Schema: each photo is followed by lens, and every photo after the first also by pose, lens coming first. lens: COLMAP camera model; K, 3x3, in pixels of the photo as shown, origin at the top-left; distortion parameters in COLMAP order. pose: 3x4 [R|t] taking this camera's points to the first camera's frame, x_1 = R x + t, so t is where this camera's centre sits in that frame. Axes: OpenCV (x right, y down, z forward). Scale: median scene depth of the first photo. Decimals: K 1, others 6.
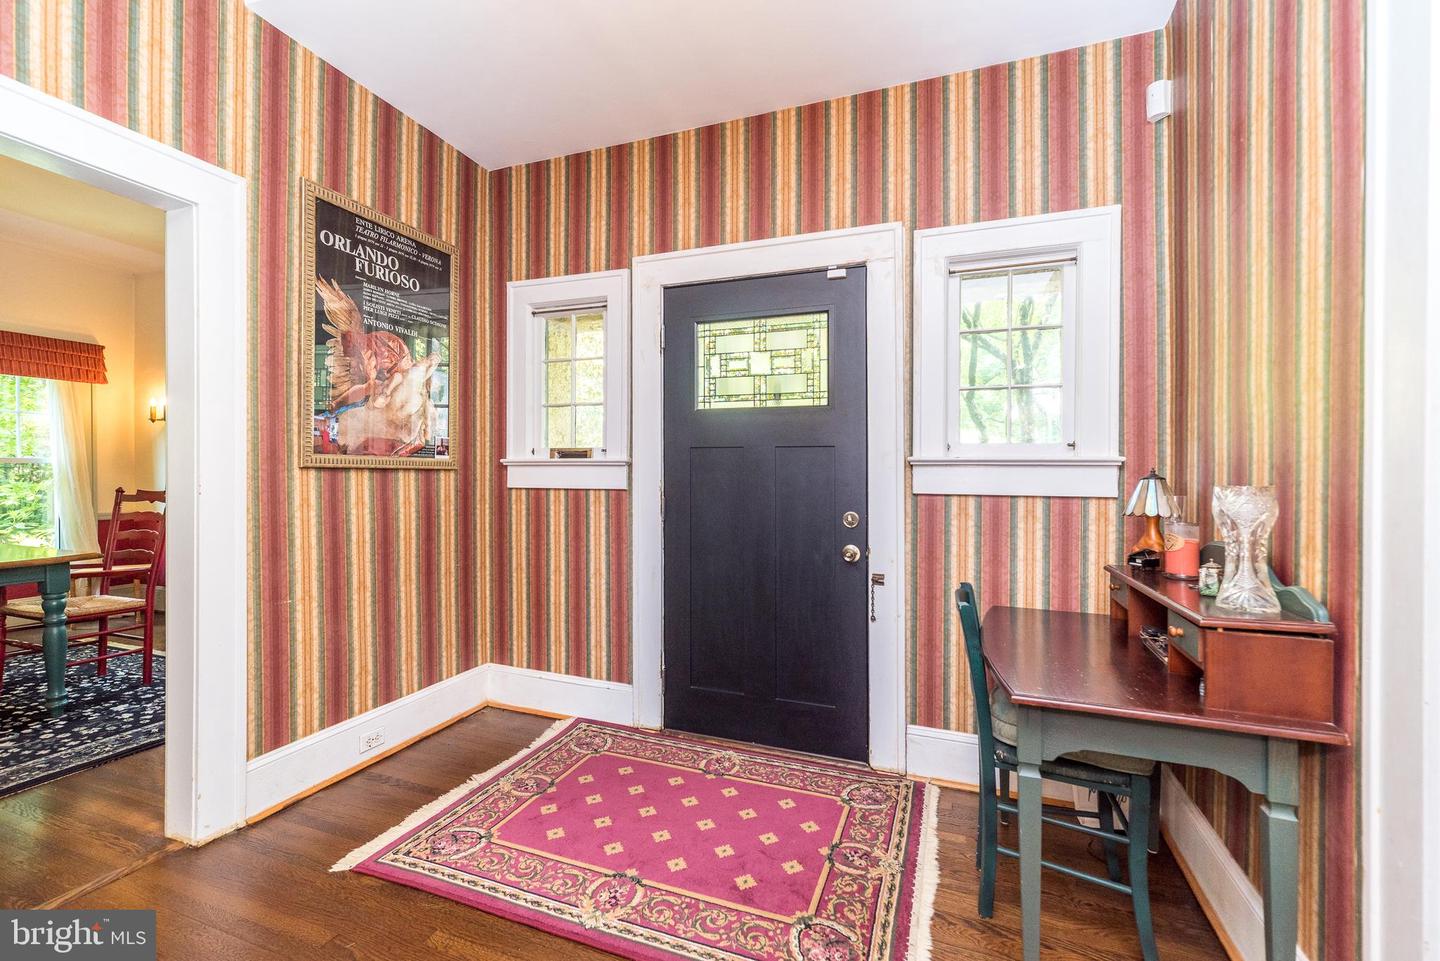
lens RADIAL K [[619.5, 0, 720.7], [0, 619.5, 505.7], [0, 0, 1]] dist [-0.000250, 0.000127]
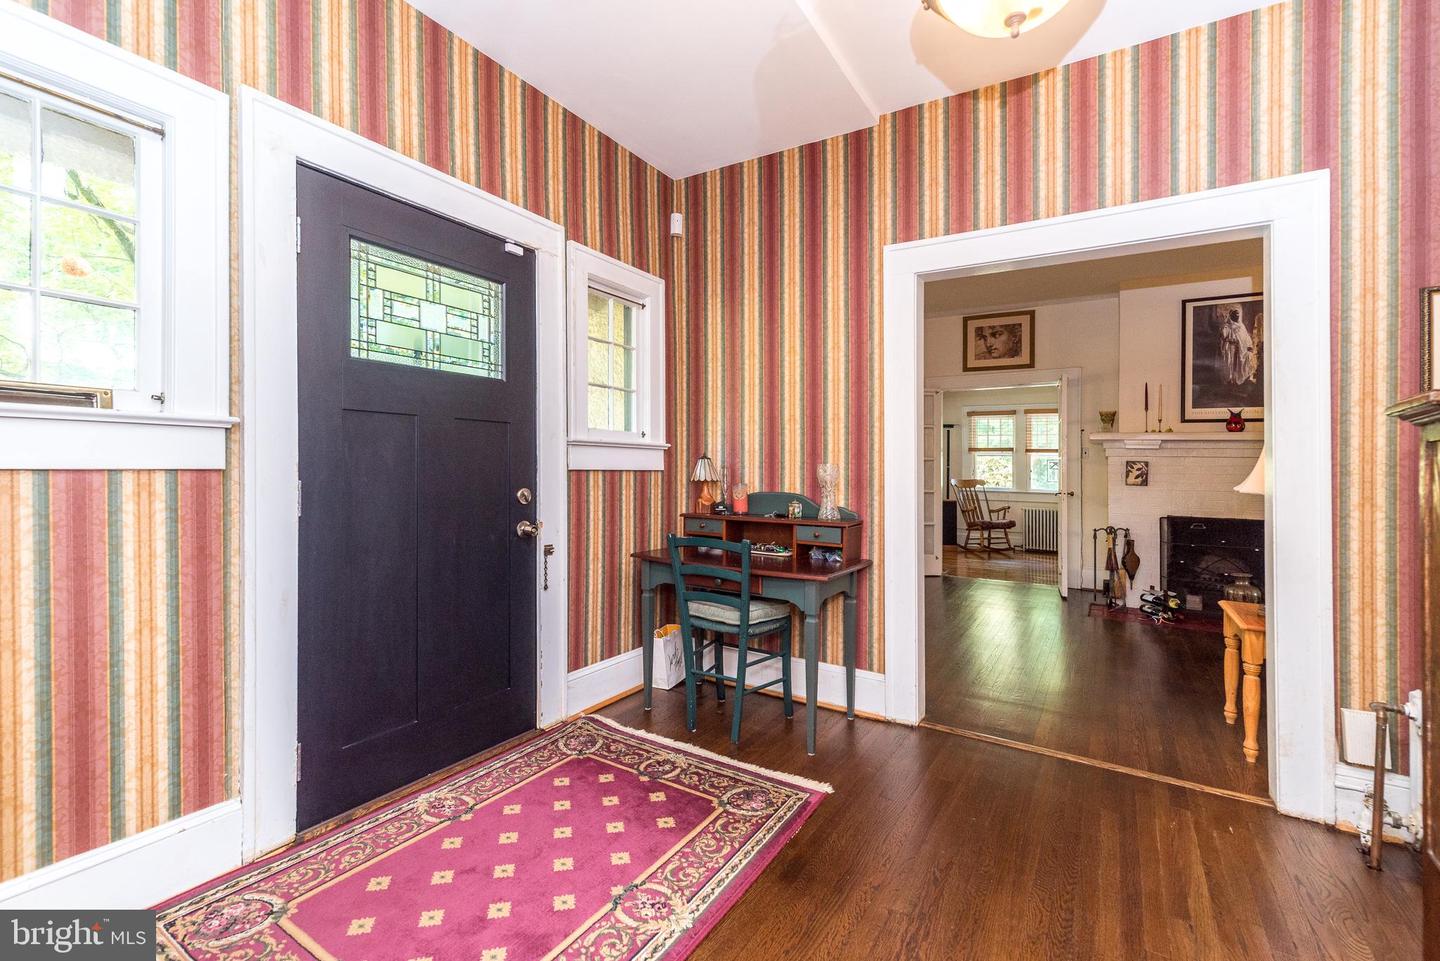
lens RADIAL K [[627.6, 0, 720.8], [0, 627.6, 474.8], [0, 0, 1]] dist [0.003990, 0.000346]
pose [[0.191676, -0.022276, 0.981205, -0.740956], [0.025714, 0.999513, 0.017668, -0.022344], [-0.981121, 0.021844, 0.192156, 0.485653]]
